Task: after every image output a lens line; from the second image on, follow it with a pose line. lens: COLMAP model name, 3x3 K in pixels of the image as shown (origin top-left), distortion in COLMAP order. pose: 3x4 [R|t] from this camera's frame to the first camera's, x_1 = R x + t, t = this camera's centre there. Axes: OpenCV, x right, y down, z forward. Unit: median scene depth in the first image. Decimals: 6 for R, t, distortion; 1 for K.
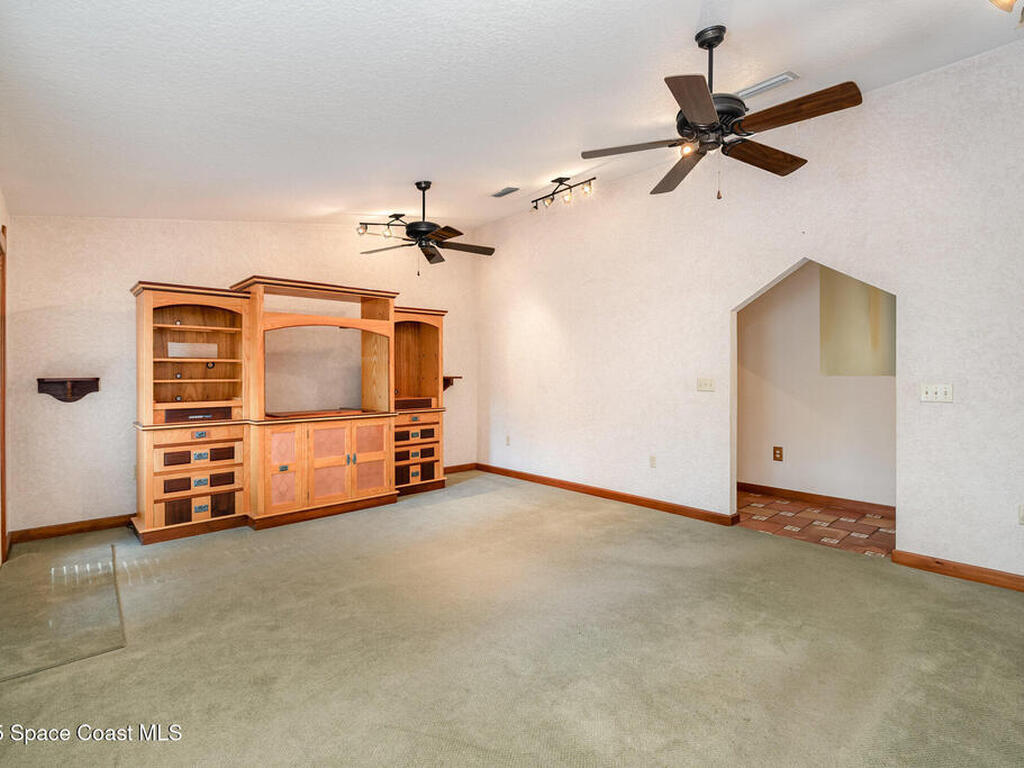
lens RADIAL K [[508.1, 0, 517.5], [0, 508.1, 376.2], [0, 0, 1]] dist [-0.004212, -0.000573]
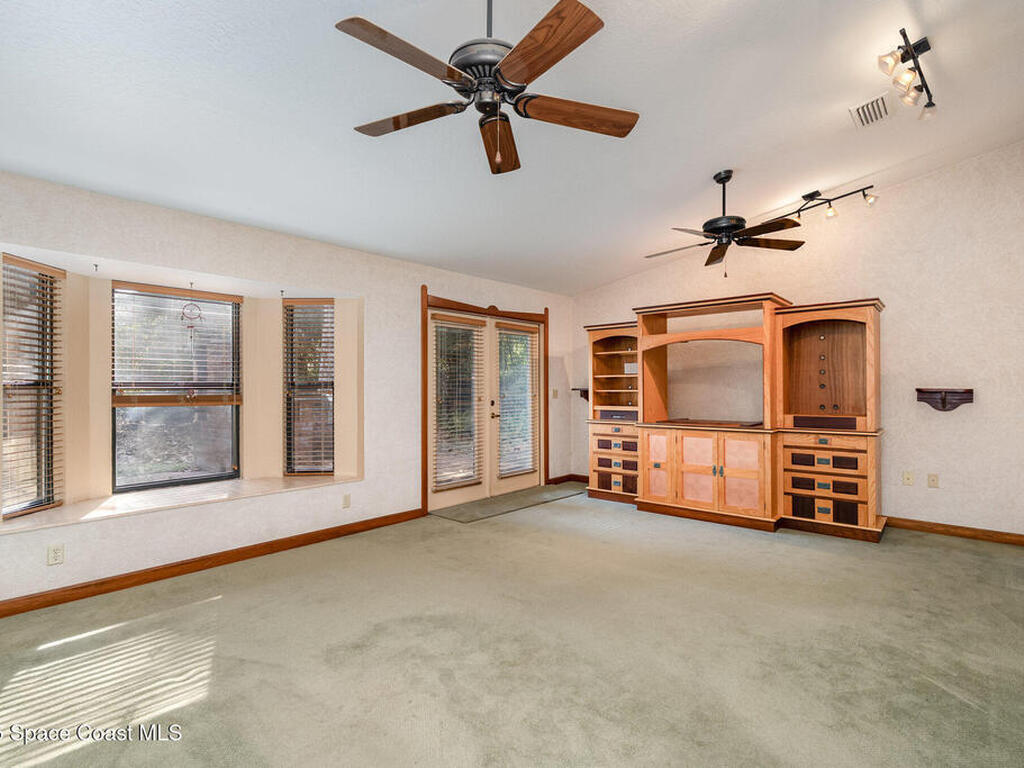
lens RADIAL K [[508.1, 0, 518.4], [0, 508.1, 386.2], [0, 0, 1]] dist [-0.004212, -0.000573]
pose [[0.109025, 0.000191, -0.994039, 0.650812], [-0.001181, 0.999999, 0.000062, -0.003075], [0.994038, 0.001167, 0.109025, 0.521726]]
